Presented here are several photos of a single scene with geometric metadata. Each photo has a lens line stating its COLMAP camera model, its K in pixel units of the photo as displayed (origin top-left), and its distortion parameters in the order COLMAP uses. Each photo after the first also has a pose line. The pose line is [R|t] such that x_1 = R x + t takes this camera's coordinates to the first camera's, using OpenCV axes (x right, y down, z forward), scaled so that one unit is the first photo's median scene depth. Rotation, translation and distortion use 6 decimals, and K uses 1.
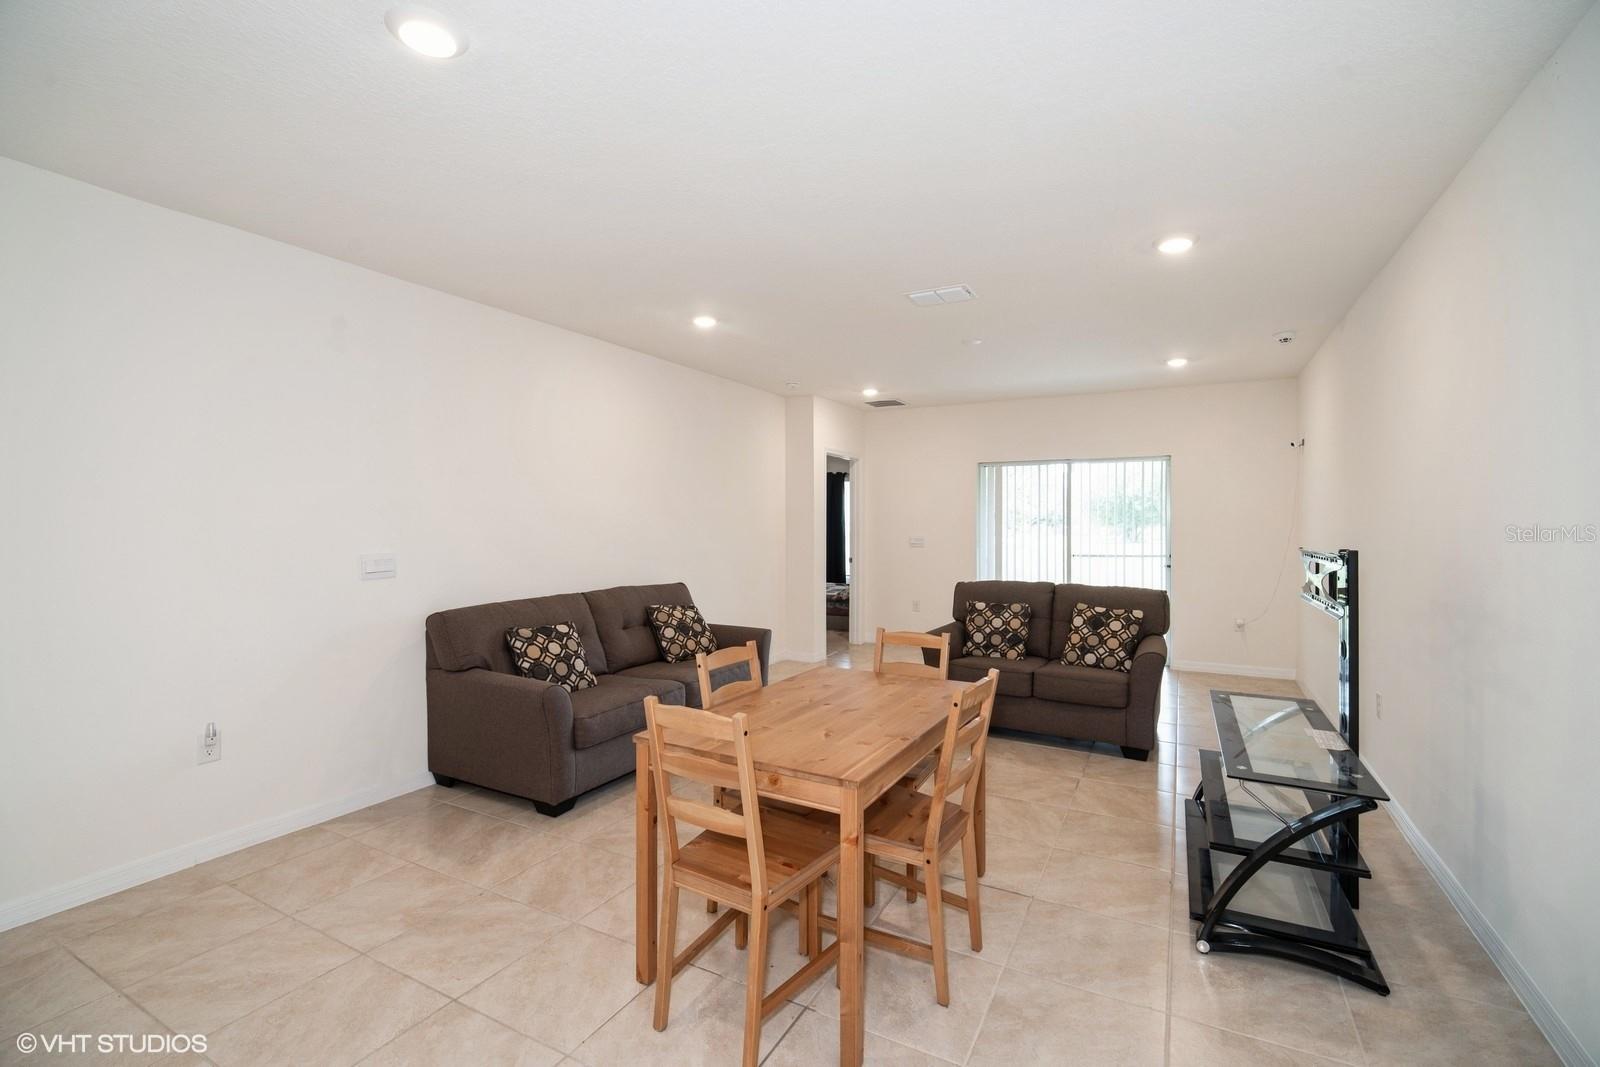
lens RADIAL K [[700.0, 0, 809.5], [0, 700.0, 518.5], [0, 0, 1]] dist [-0.011666, -0.000103]
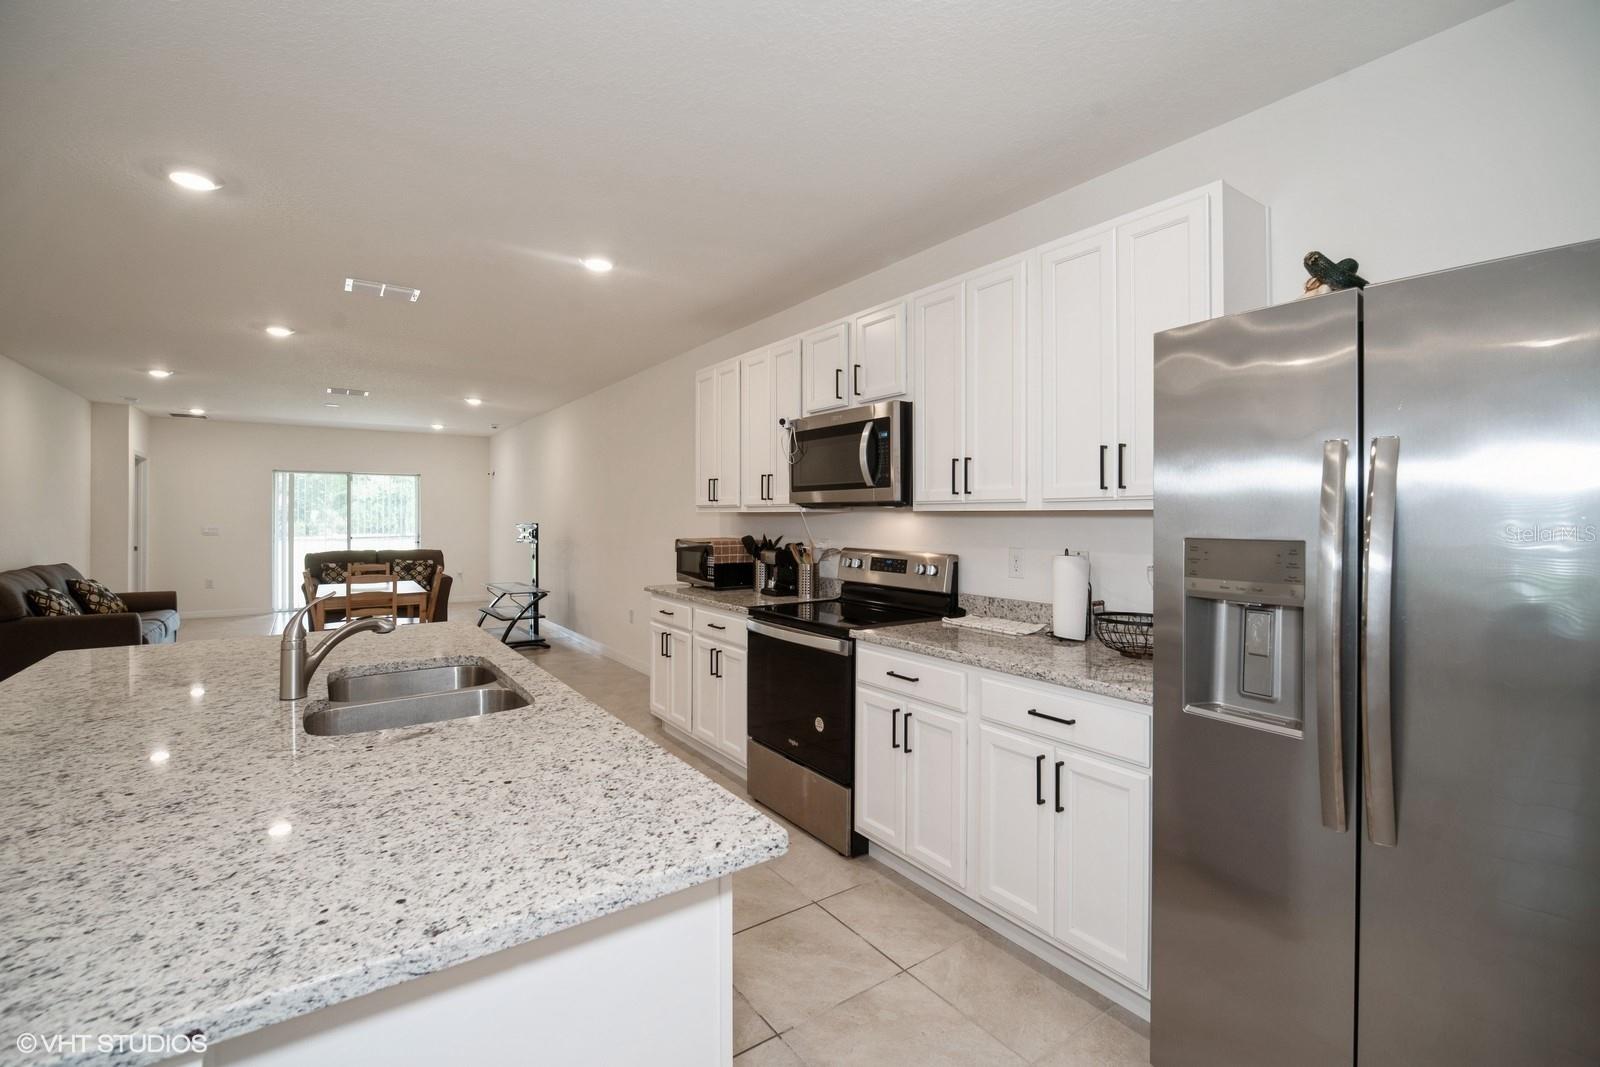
lens RADIAL K [[700.0, 0, 809.5], [0, 700.0, 518.5], [0, 0, 1]] dist [-0.011666, -0.000103]
pose [[0.442665, -0.001440, 0.896686, -0.769895], [-0.004530, 0.999982, 0.003843, 0.004079], [-0.896676, -0.005763, 0.442651, -0.766328]]
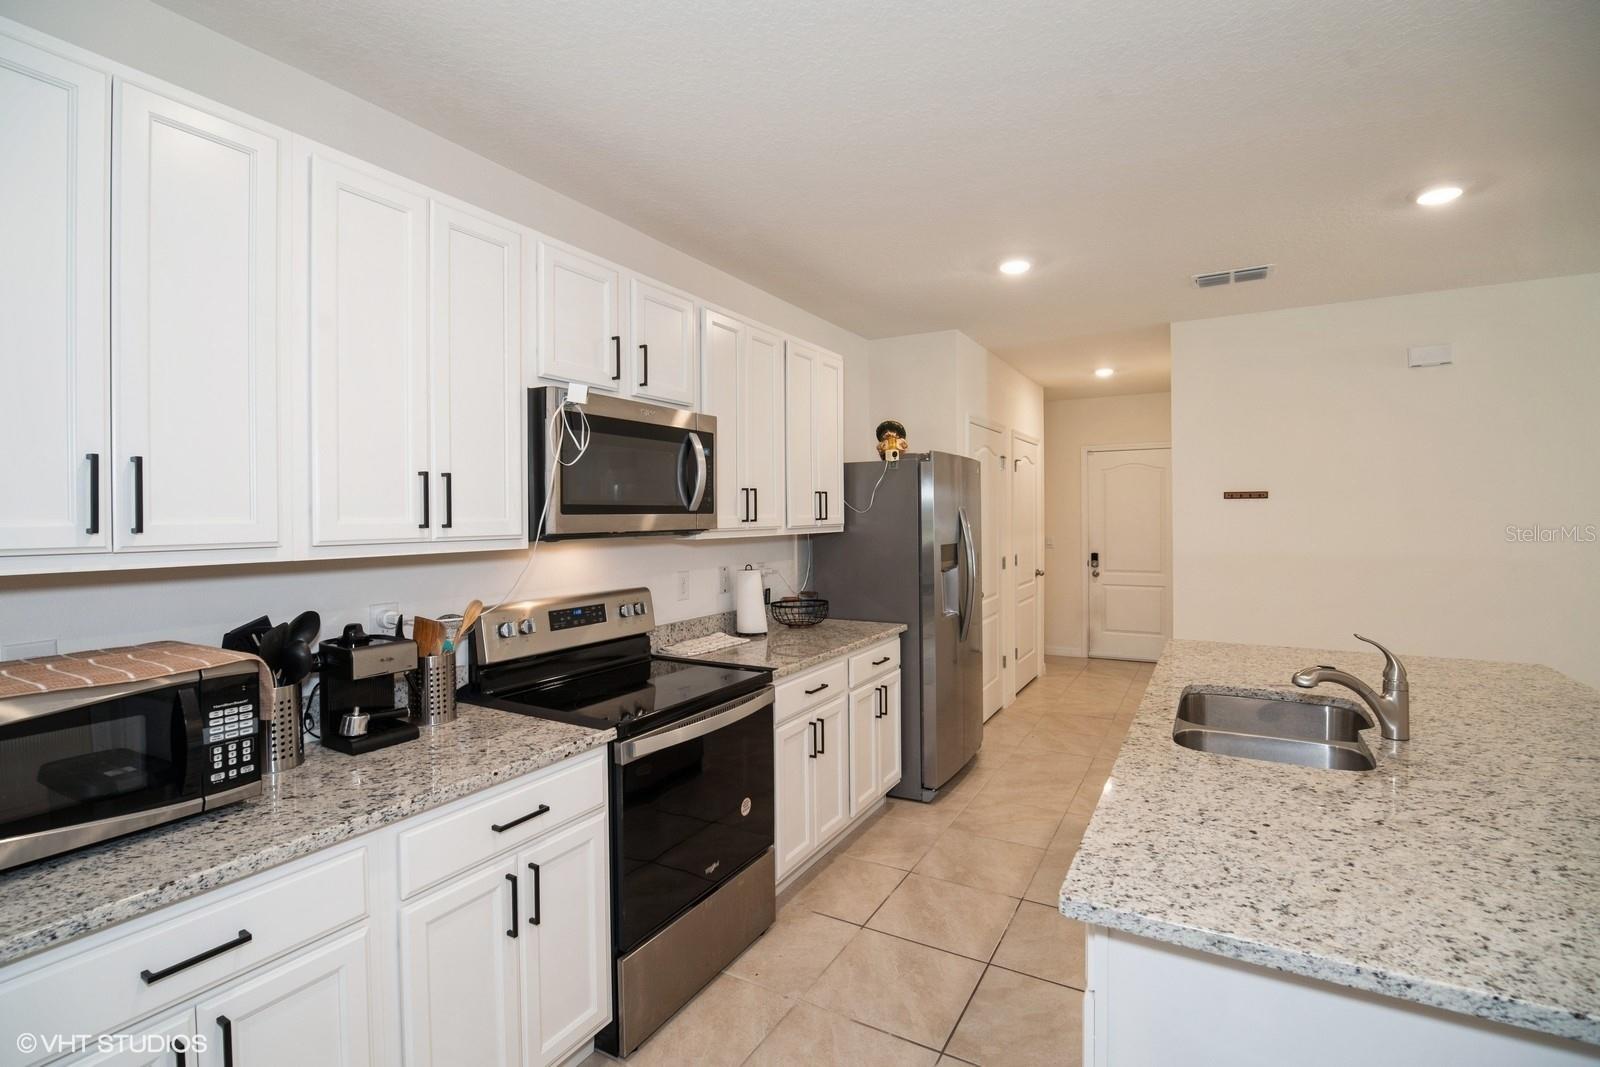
lens RADIAL K [[725.8, 0, 806.7], [0, 725.8, 516.9], [0, 0, 1]] dist [-0.002261, -0.000338]
pose [[-0.999468, 0.005948, 0.032055, -0.256937], [0.005986, 0.999982, 0.001073, -0.019976], [-0.032048, 0.001264, -0.999486, 0.041532]]
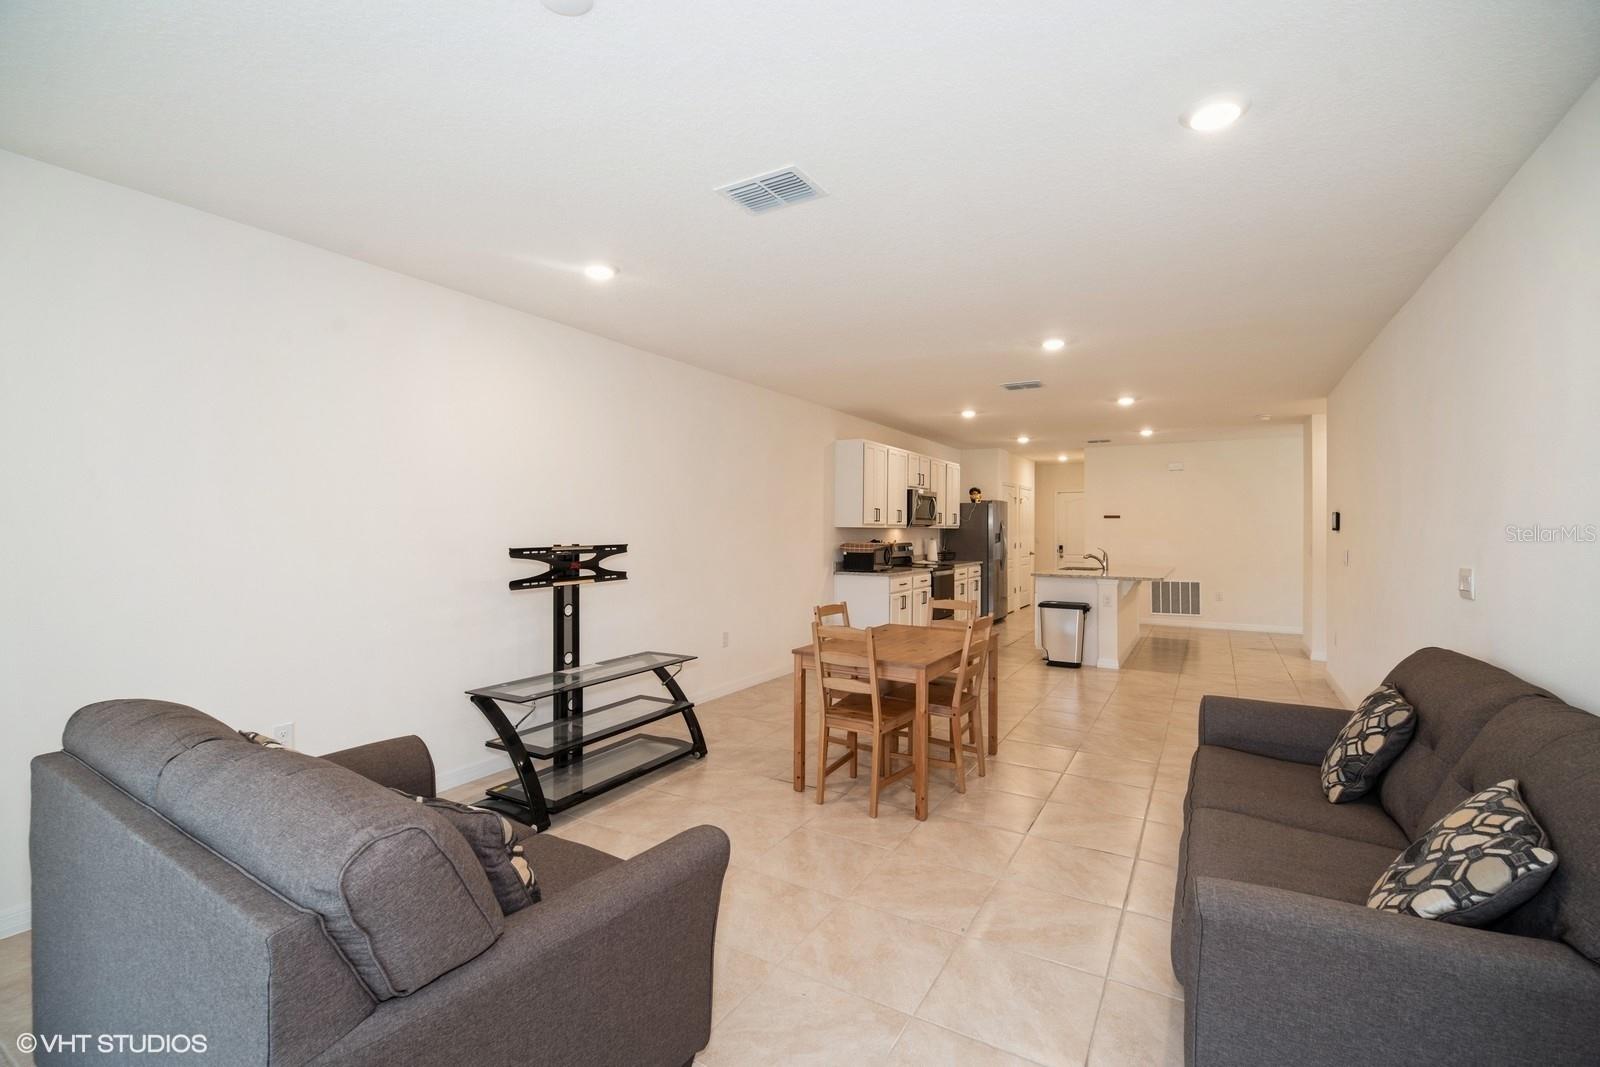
lens RADIAL K [[707.1, 0, 805.4], [0, 707.1, 527.7], [0, 0, 1]] dist [0.001324, -0.000147]
pose [[-0.999216, -0.005337, 0.039223, 0.108360], [-0.005472, 0.999979, -0.003334, 0.005336], [-0.039205, -0.003546, -0.999225, 1.397444]]
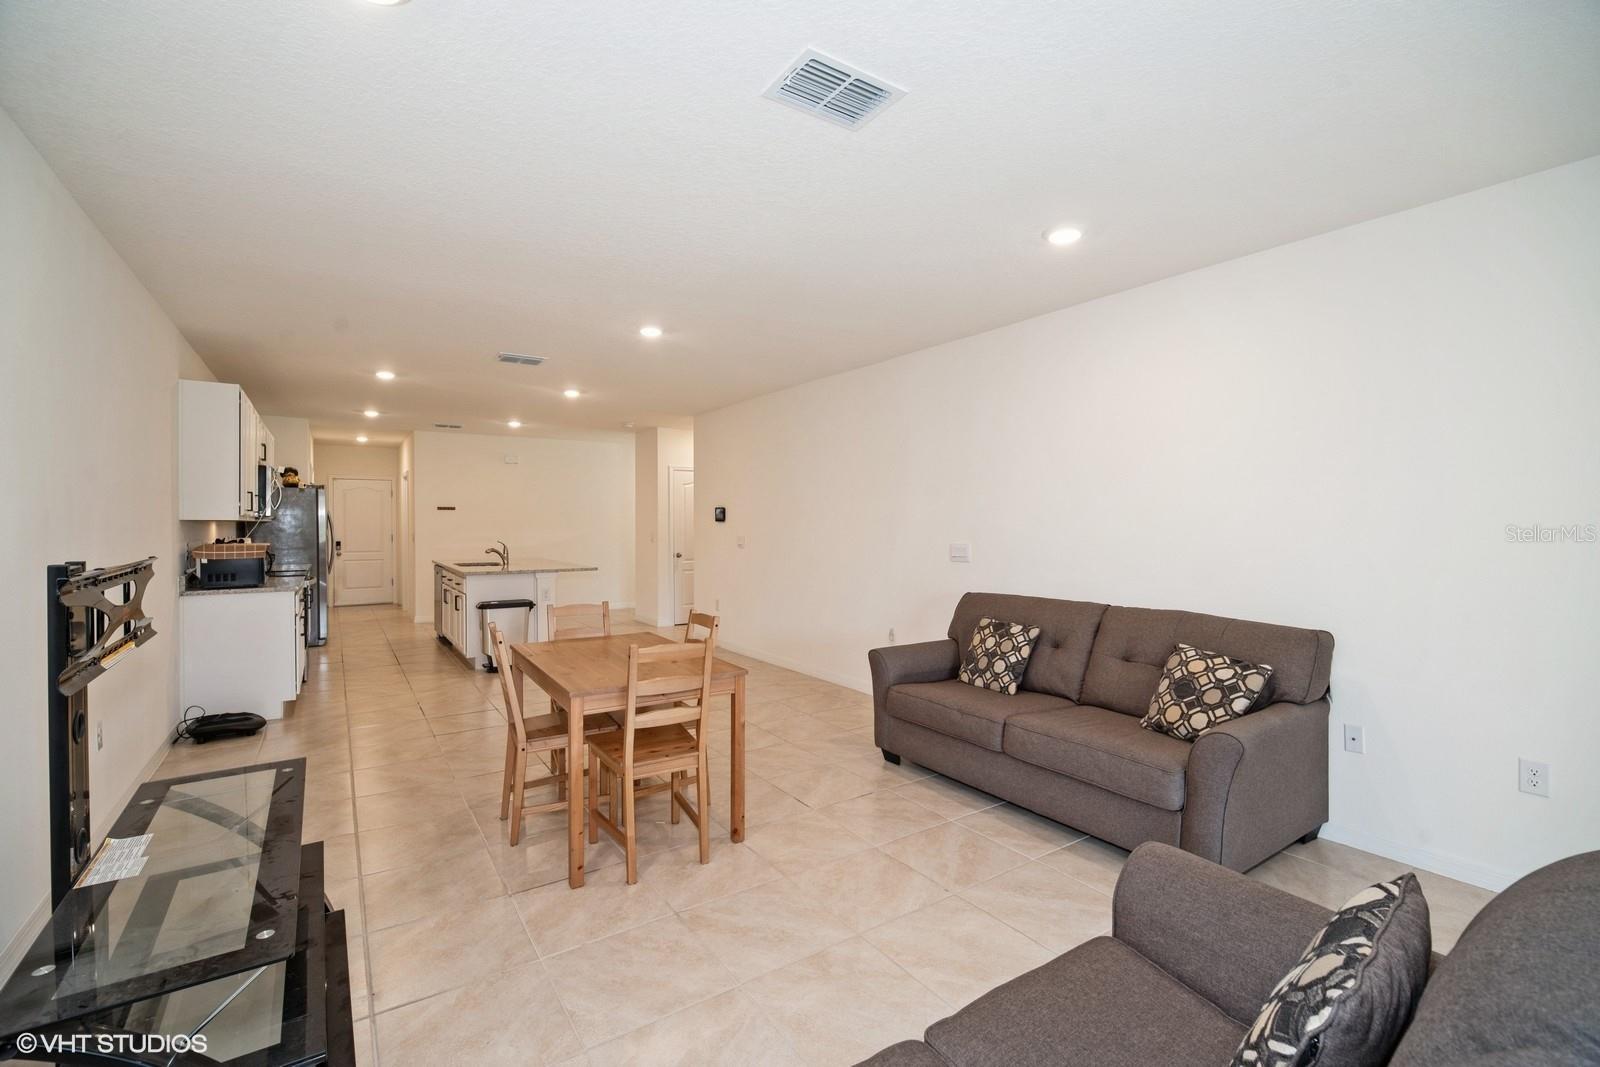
lens RADIAL K [[707.1, 0, 805.4], [0, 707.1, 527.7], [0, 0, 1]] dist [0.001324, -0.000147]
pose [[-0.468909, 0.007966, -0.883211, 0.564451], [0.004920, 0.999967, 0.006407, 0.006509], [0.883233, -0.001341, -0.468933, 1.029671]]
